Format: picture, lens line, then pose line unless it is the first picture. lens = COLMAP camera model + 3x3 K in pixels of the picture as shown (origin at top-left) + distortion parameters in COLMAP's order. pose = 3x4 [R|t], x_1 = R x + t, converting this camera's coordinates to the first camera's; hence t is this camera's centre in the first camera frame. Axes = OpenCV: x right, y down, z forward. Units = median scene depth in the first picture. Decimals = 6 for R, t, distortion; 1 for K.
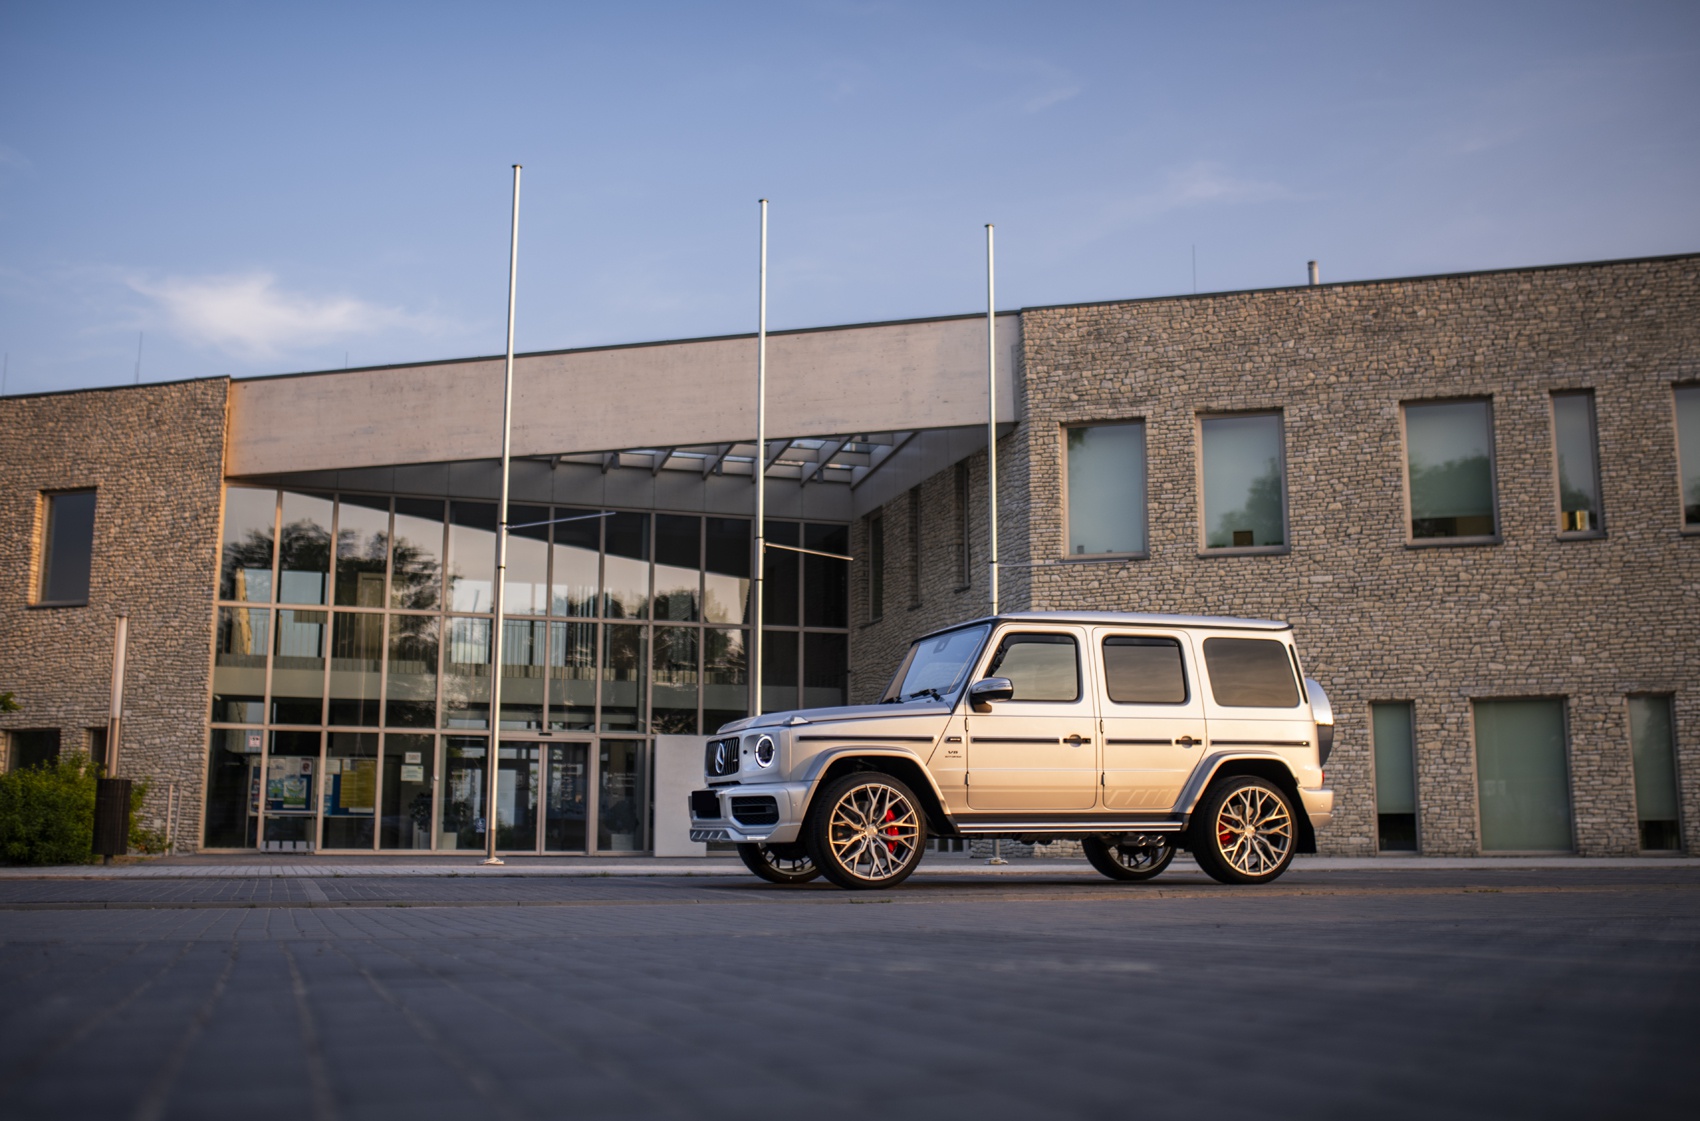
lens RADIAL K [[1756.9, 0, 850.0], [0, 1756.9, 560.5], [0, 0, 1]] dist [-0.064559, 0.135390]
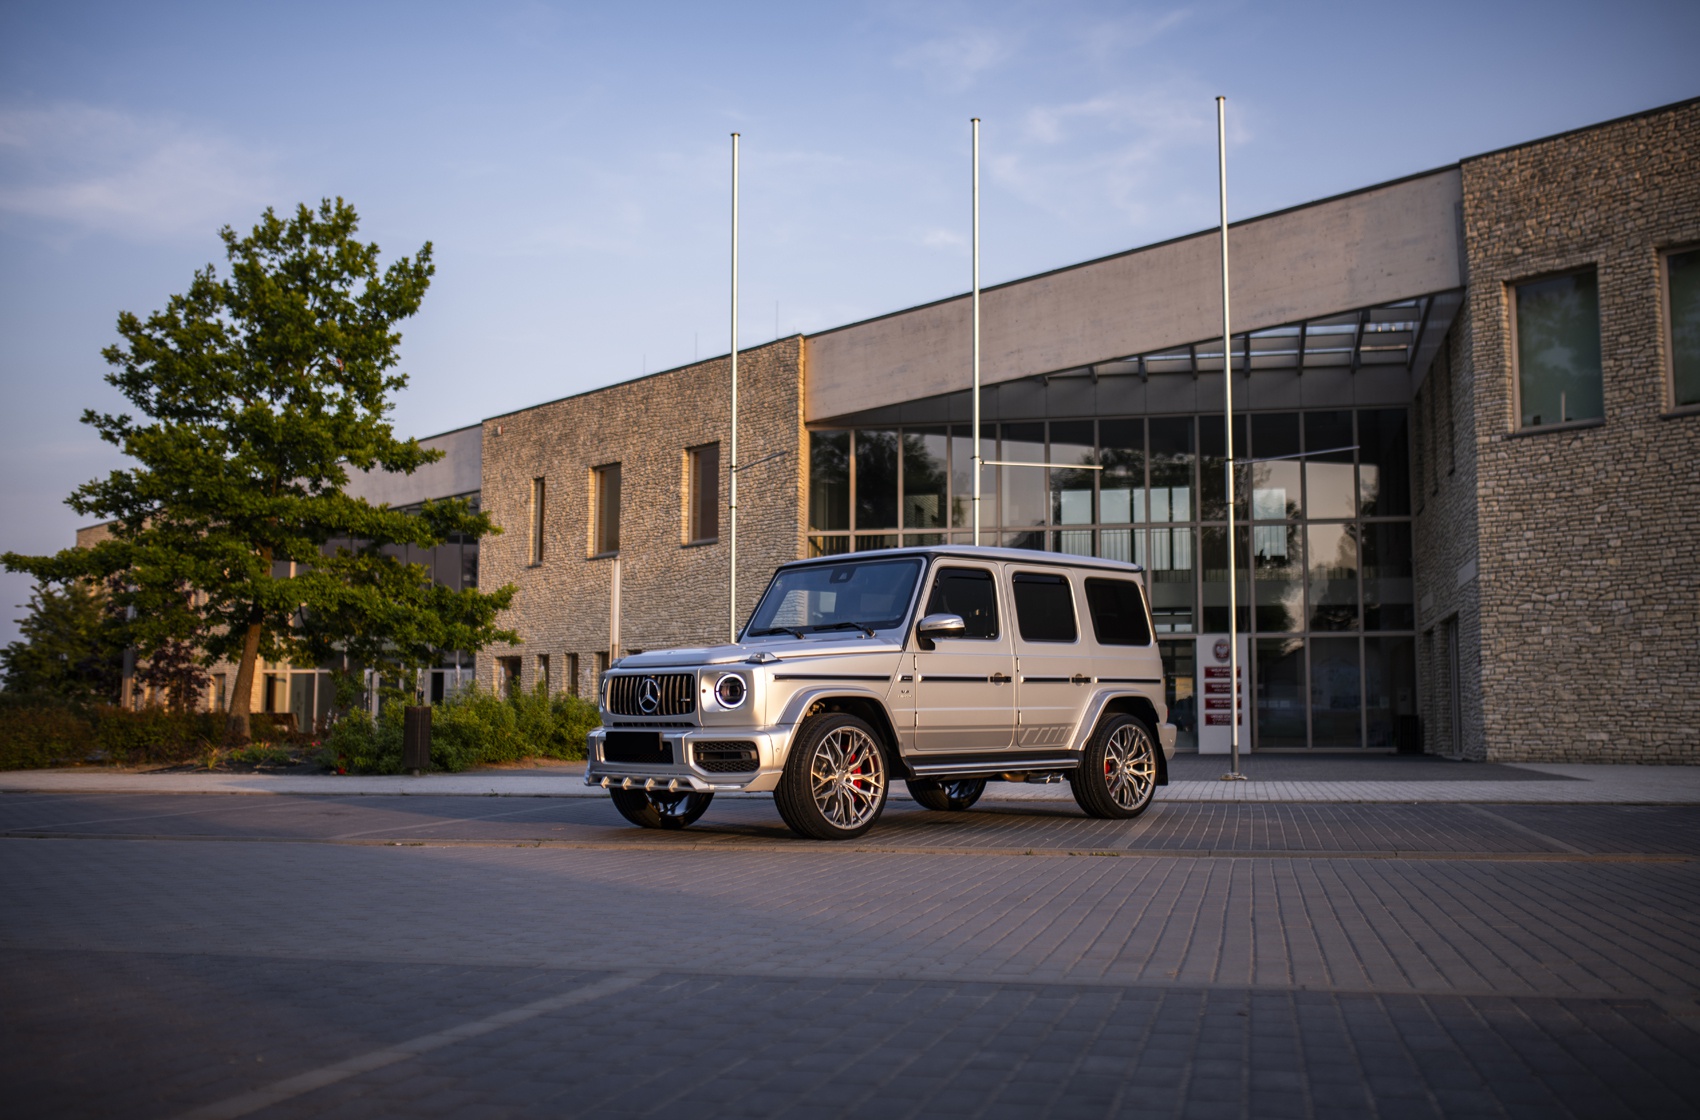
lens RADIAL K [[1668.1, 0, 877.4], [0, 1668.1, 556.7], [0, 0, 1]] dist [-0.065231, 0.110388]
pose [[0.855387, -0.054049, -0.515162, 0.267382], [0.085903, 0.995571, 0.038184, 0.001682], [0.510817, -0.076916, 0.856242, 0.097643]]
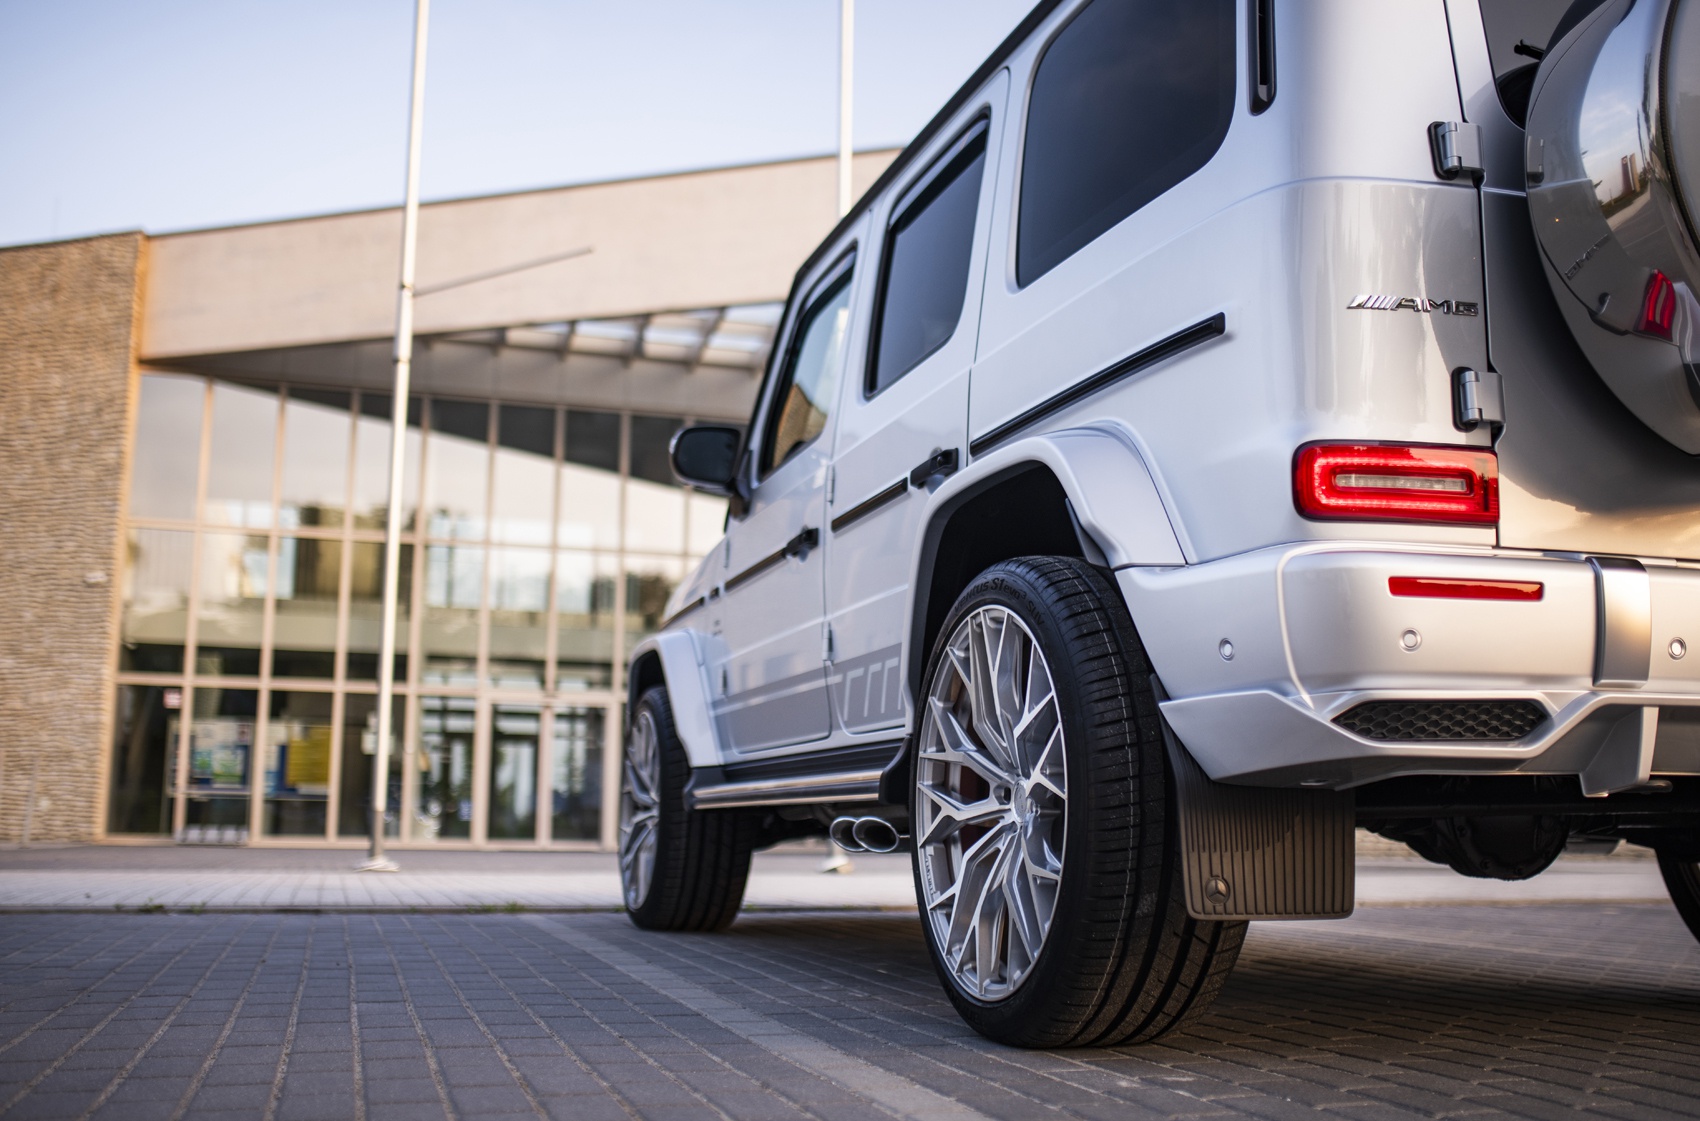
lens RADIAL K [[1719.3, 0, 852.5], [0, 1719.3, 587.7], [0, 0, 1]] dist [-0.001147, 0.007098]
pose [[0.999509, 0.004725, -0.030966, -0.017335], [-0.004169, 0.999829, 0.018001, 0.042996], [0.031046, -0.017864, 0.999358, 0.273675]]
